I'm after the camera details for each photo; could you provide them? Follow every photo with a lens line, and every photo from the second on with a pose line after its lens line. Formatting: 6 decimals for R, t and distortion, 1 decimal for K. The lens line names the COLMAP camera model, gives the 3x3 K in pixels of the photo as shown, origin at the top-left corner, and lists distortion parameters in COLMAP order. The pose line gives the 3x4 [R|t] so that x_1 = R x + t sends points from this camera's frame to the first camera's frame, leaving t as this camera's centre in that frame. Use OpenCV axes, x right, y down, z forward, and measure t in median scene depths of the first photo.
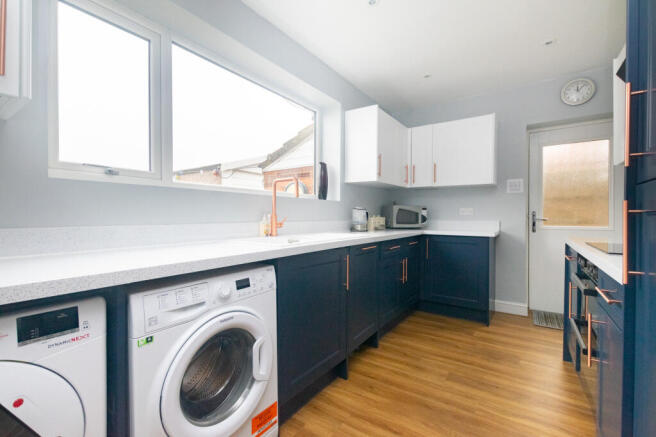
lens RADIAL K [[286.6, 0, 327.4], [0, 286.6, 217.6], [0, 0, 1]] dist [-0.004784, -0.000855]
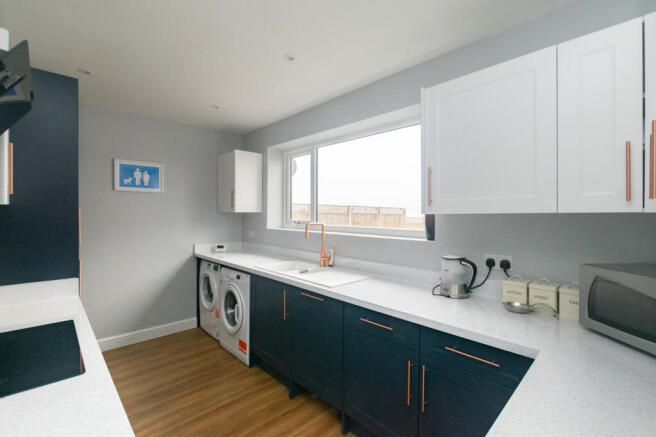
lens RADIAL K [[286.6, 0, 326.2], [0, 286.6, 215.4], [0, 0, 1]] dist [-0.004784, -0.000855]
pose [[-0.186669, 0.010494, -0.982367, 1.183769], [-0.005081, 0.999919, 0.011648, -0.191357], [0.982410, 0.007166, -0.186600, 1.372525]]
